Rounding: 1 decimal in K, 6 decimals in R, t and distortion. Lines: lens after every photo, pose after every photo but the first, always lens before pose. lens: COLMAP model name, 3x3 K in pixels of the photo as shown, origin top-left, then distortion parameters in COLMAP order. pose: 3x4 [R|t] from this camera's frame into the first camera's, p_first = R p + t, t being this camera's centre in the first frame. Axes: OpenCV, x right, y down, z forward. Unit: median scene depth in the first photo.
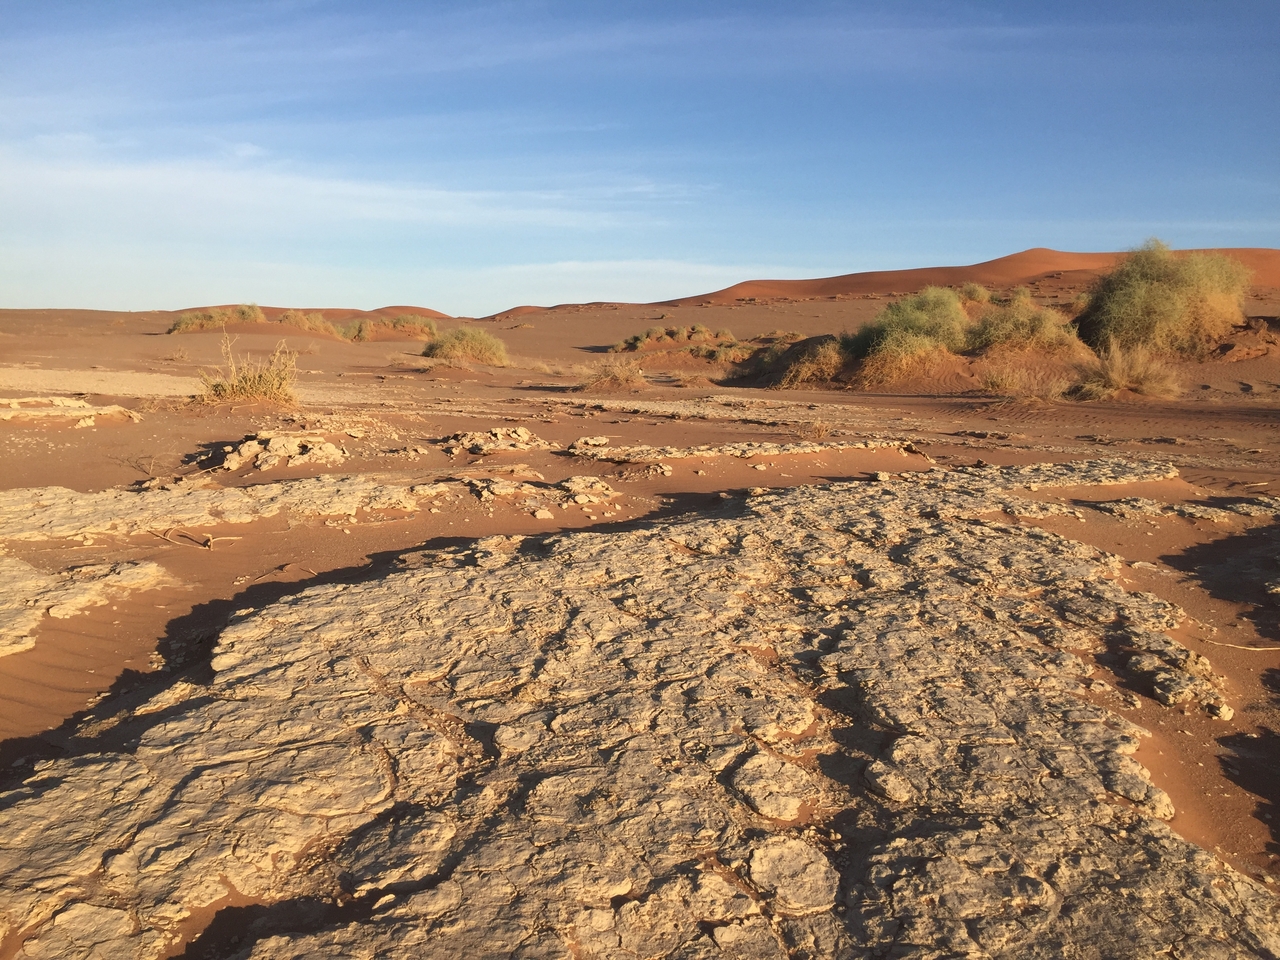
lens RADIAL K [[1063.1, 0, 632.3], [0, 1063.1, 482.5], [0, 0, 1]] dist [0.080188, -0.107266]
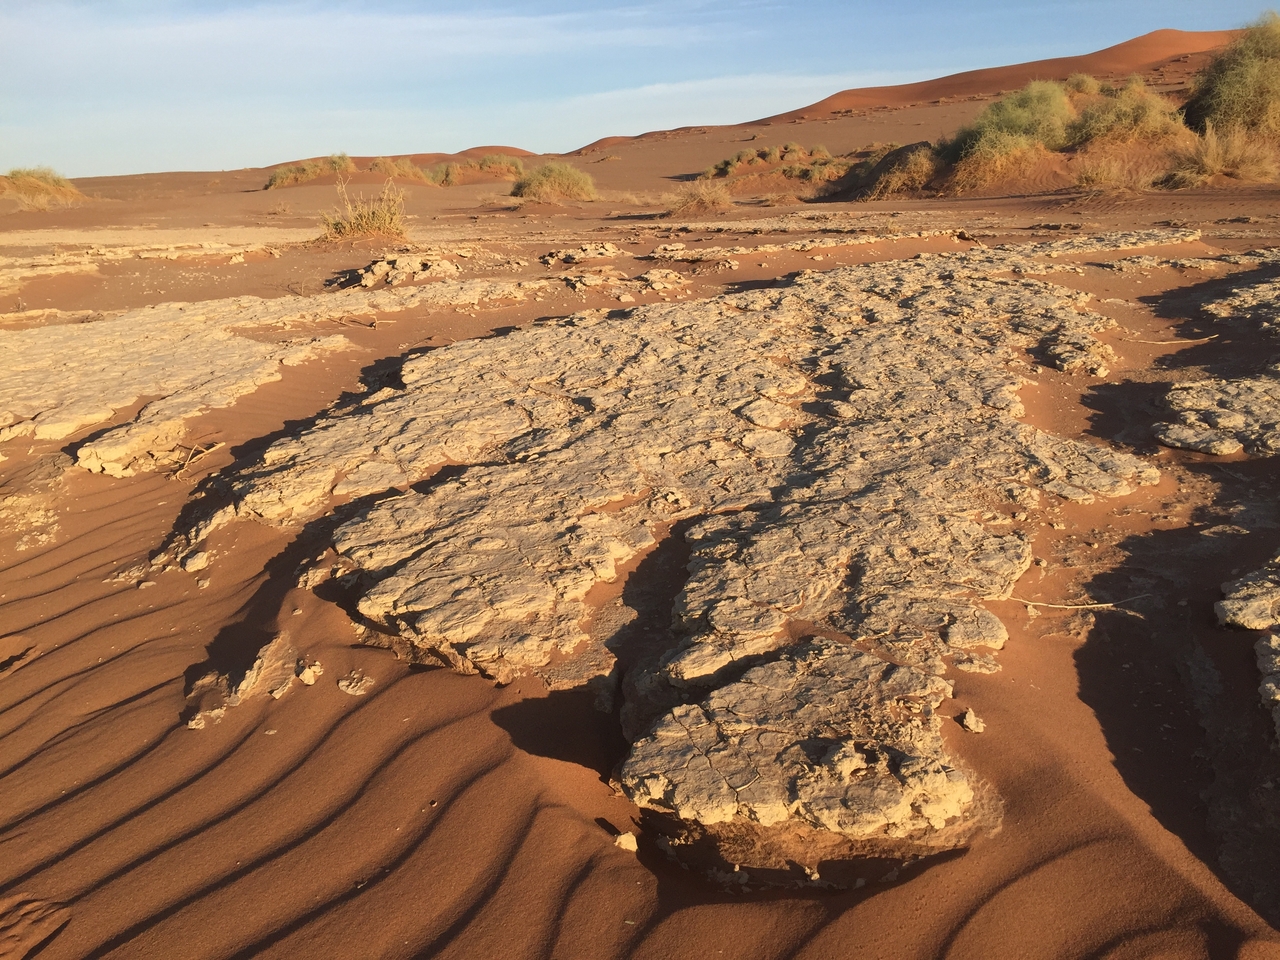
lens RADIAL K [[1063.1, 0, 640.0], [0, 1063.1, 482.4], [0, 0, 1]] dist [0.080188, -0.107266]
pose [[0.994868, -0.043914, -0.091160, 0.044590], [0.057237, 0.987162, 0.149114, 0.073122], [0.083441, -0.153566, 0.984609, -0.307740]]
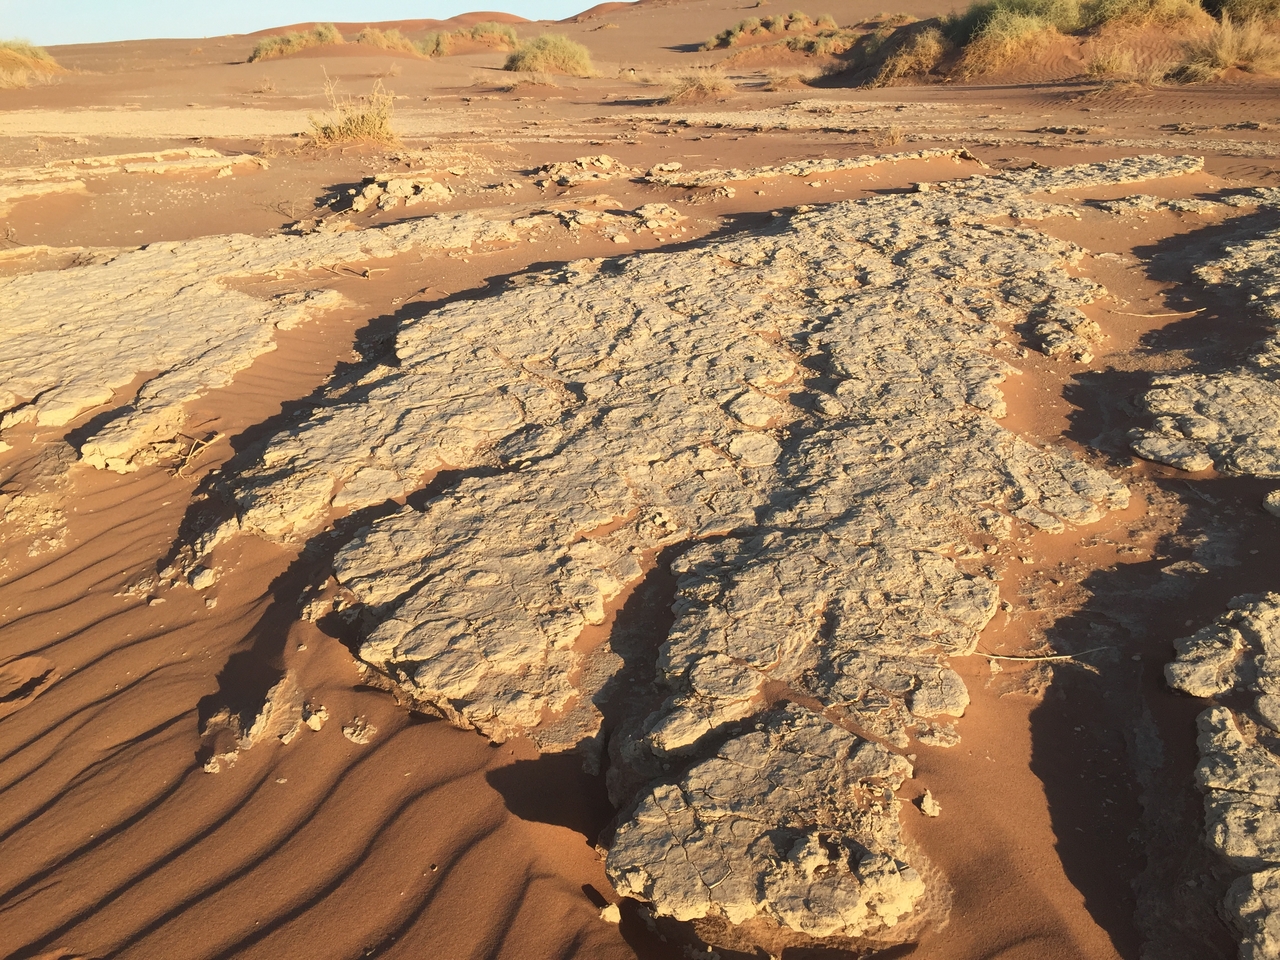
lens RADIAL K [[1063.1, 0, 639.7], [0, 1063.1, 476.2], [0, 0, 1]] dist [0.080188, -0.107266]
pose [[0.995358, -0.028992, -0.091773, 0.054653], [0.051268, 0.966719, 0.250650, -0.016447], [0.081452, -0.254192, 0.963718, -0.312377]]
